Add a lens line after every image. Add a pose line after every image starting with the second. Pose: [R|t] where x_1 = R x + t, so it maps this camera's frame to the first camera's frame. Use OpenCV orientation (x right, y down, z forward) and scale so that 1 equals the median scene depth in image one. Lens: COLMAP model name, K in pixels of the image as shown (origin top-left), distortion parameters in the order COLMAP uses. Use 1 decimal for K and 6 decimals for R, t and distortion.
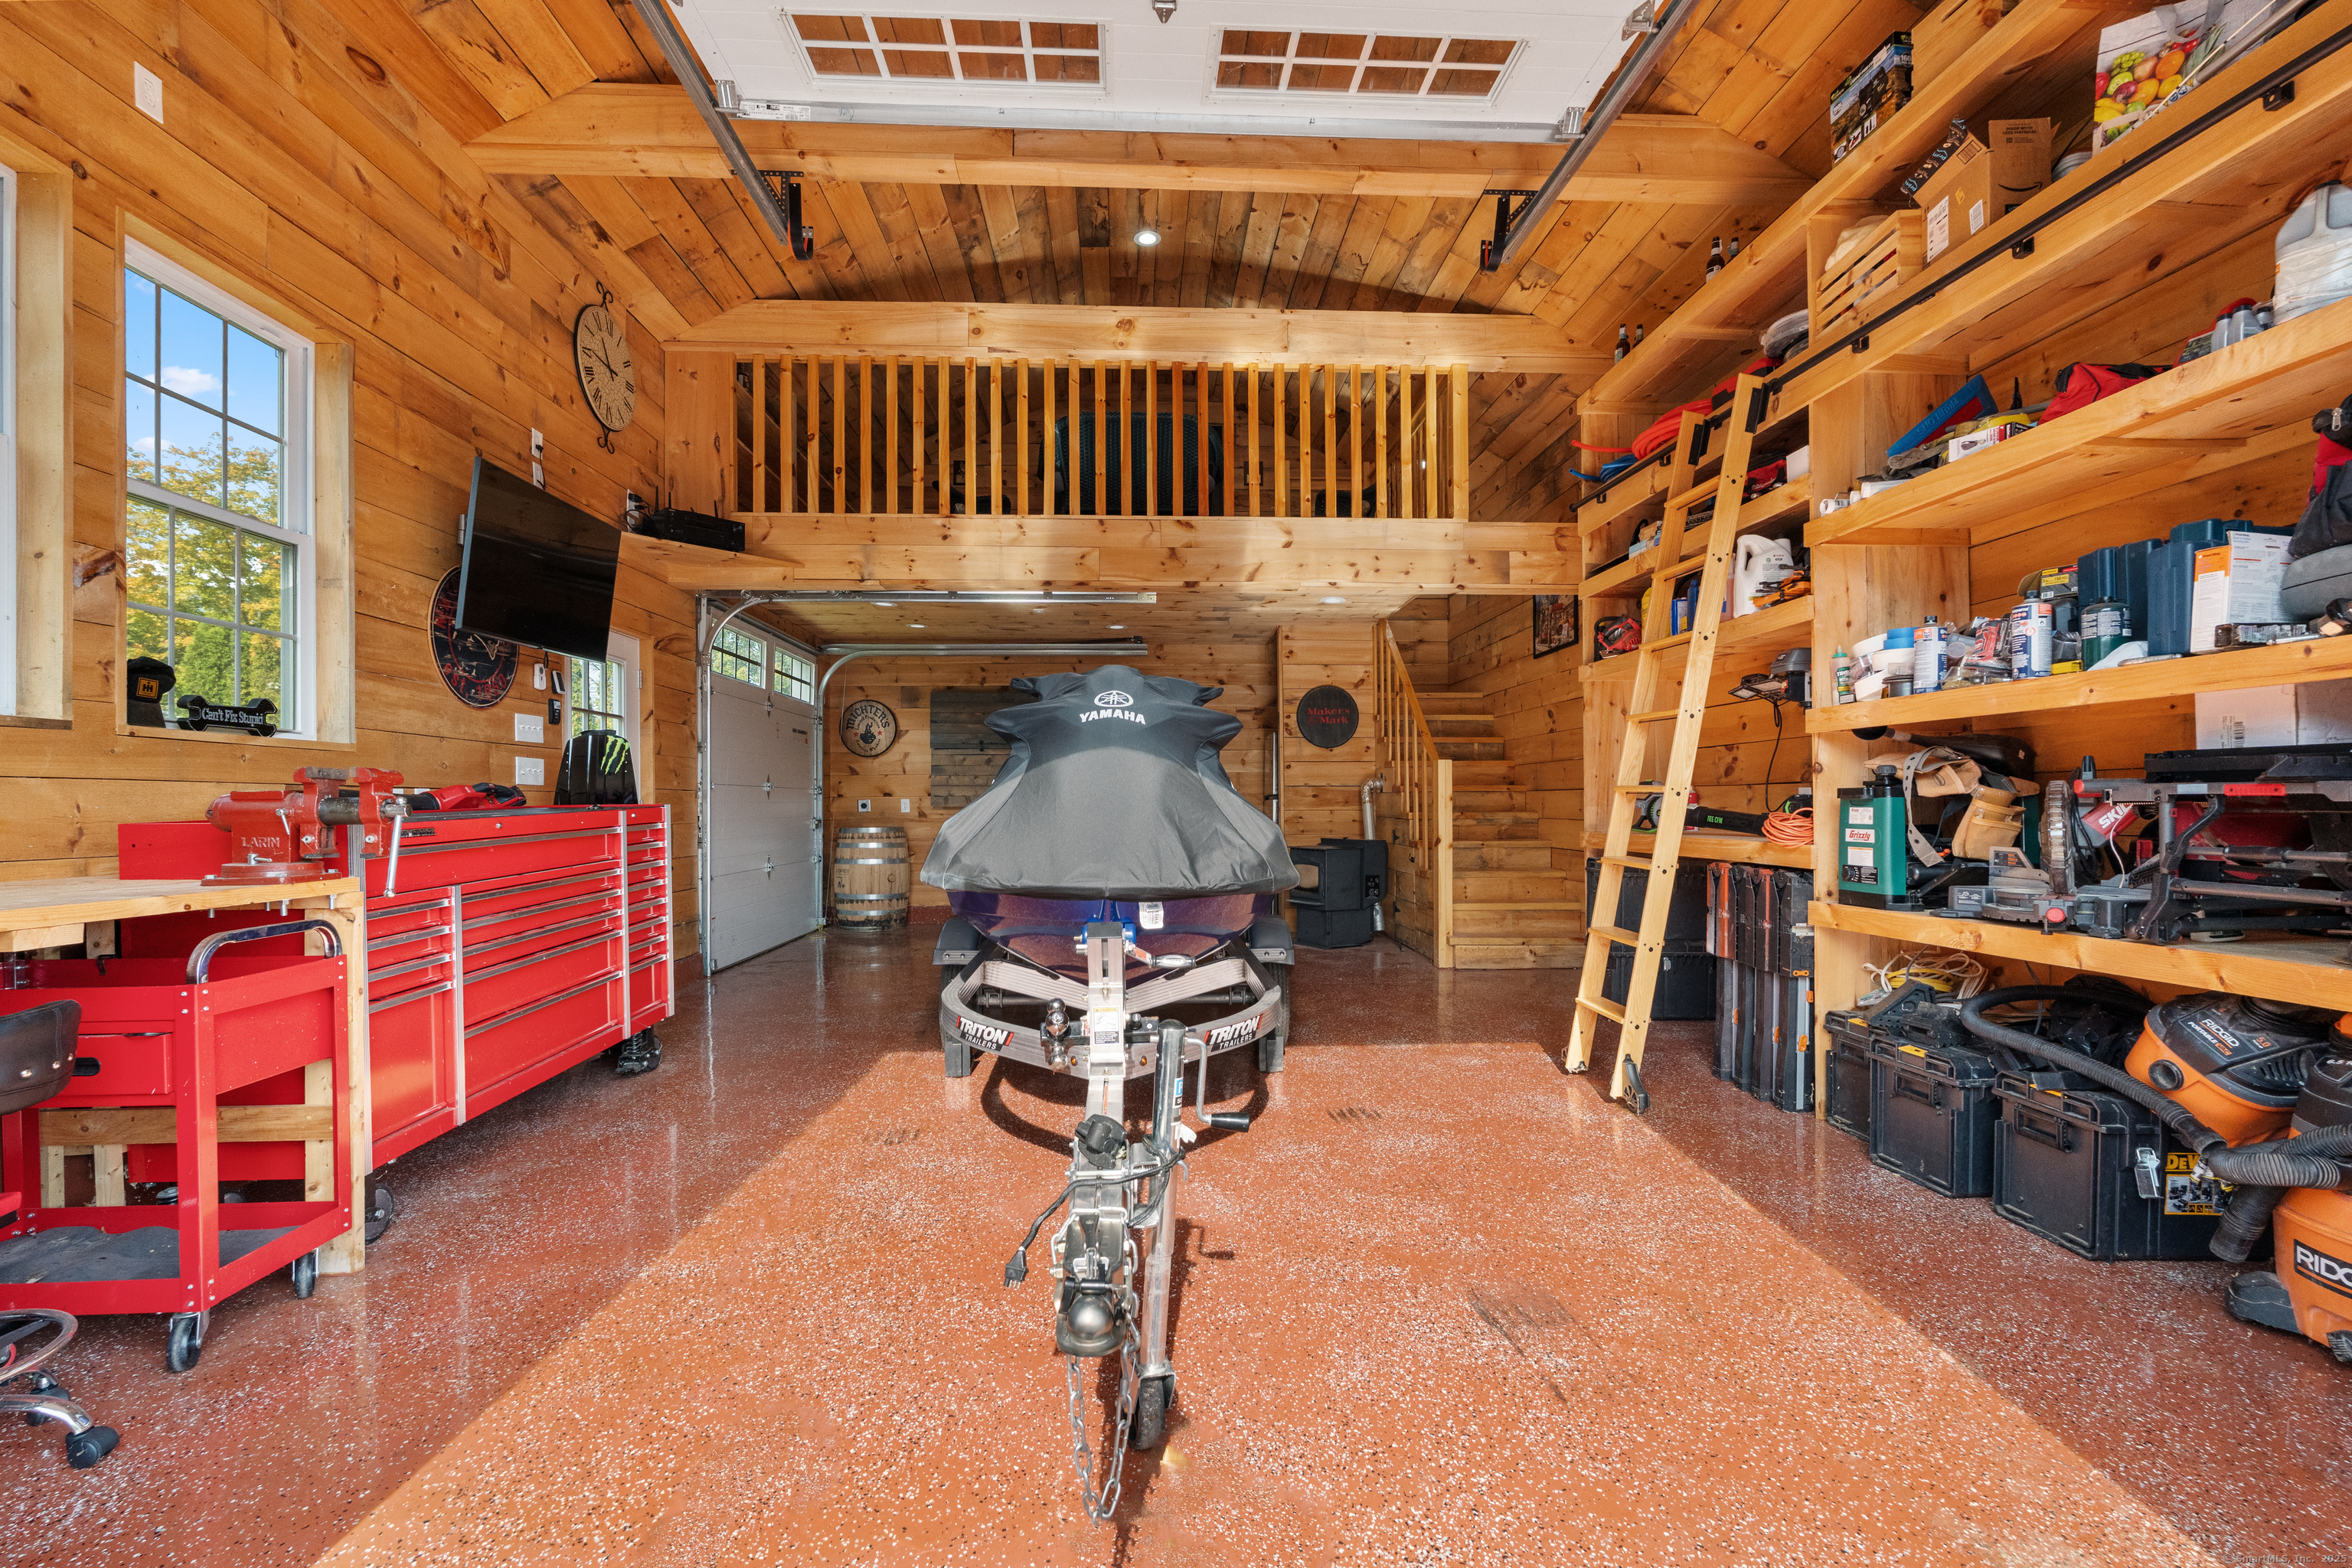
lens RADIAL K [[1034.7, 0, 1176.0], [0, 1034.7, 784.0], [0, 0, 1]] dist [-0.001319, -0.000250]
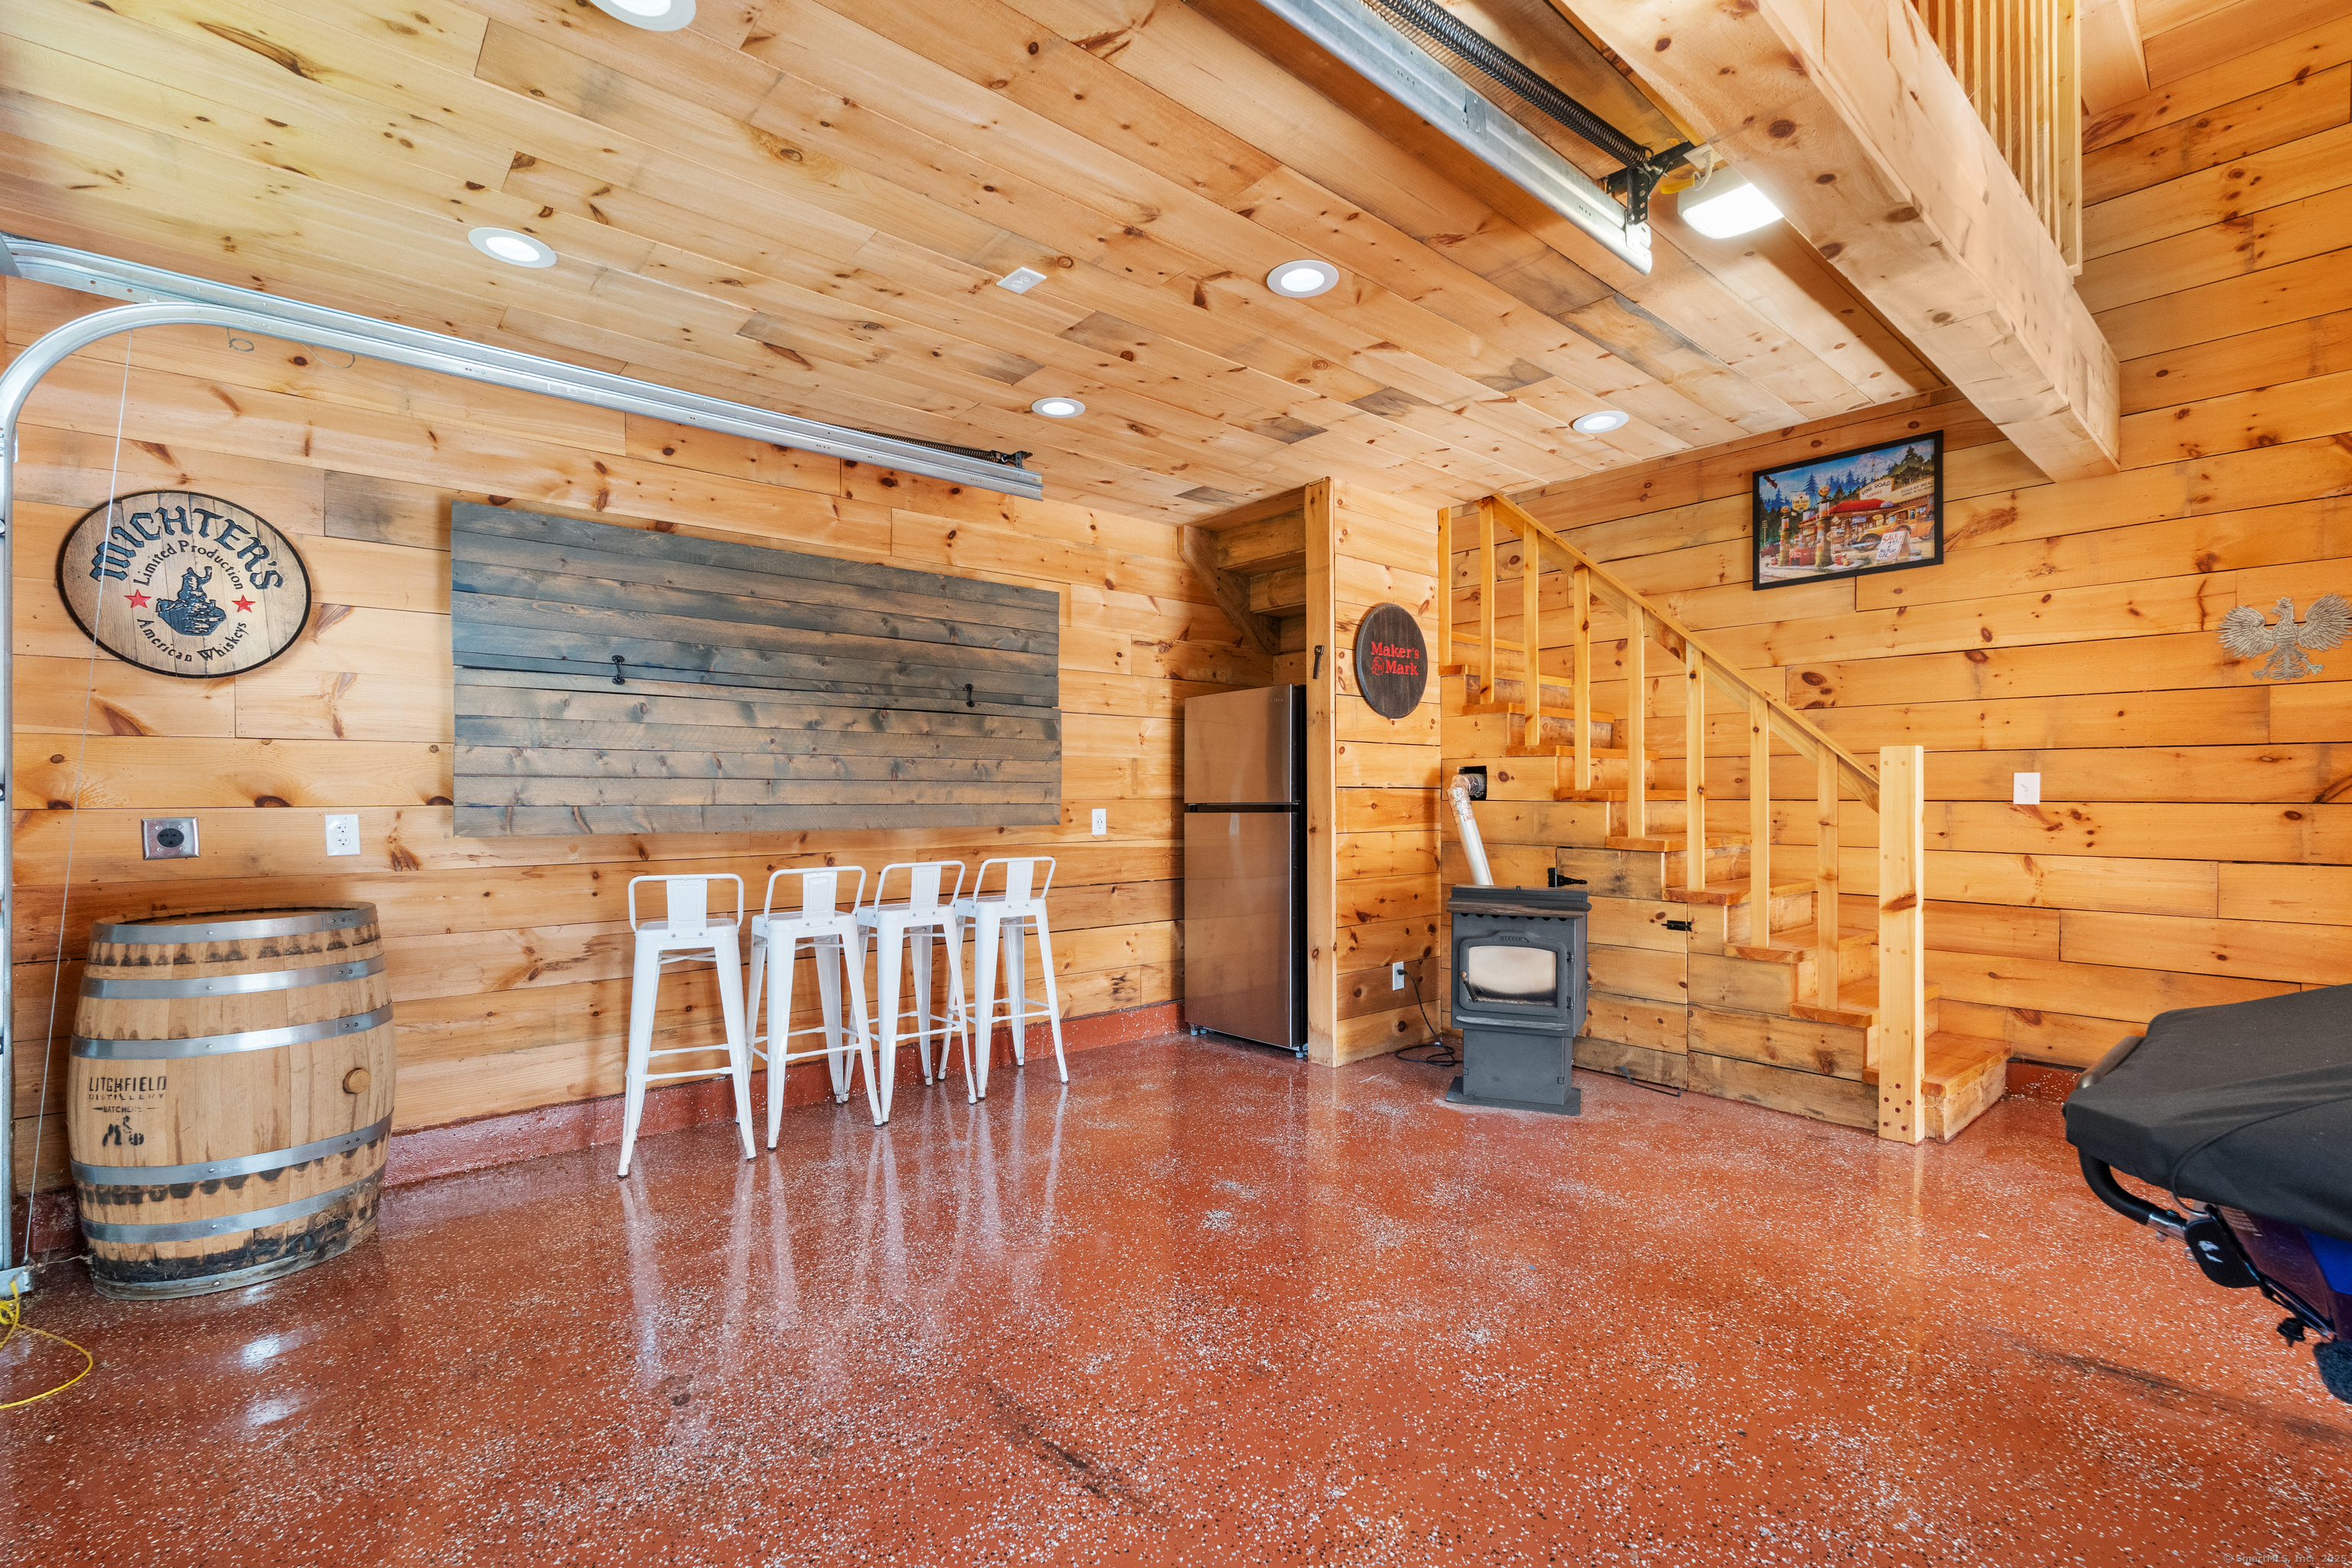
lens RADIAL K [[1034.7, 0, 1176.0], [0, 1034.7, 784.0], [0, 0, 1]] dist [-0.001319, -0.000250]
pose [[0.786516, 0.010059, 0.617488, -0.269886], [-0.012698, 0.999919, -0.000115, 0.001742], [-0.617439, -0.007750, 0.786581, 0.607534]]
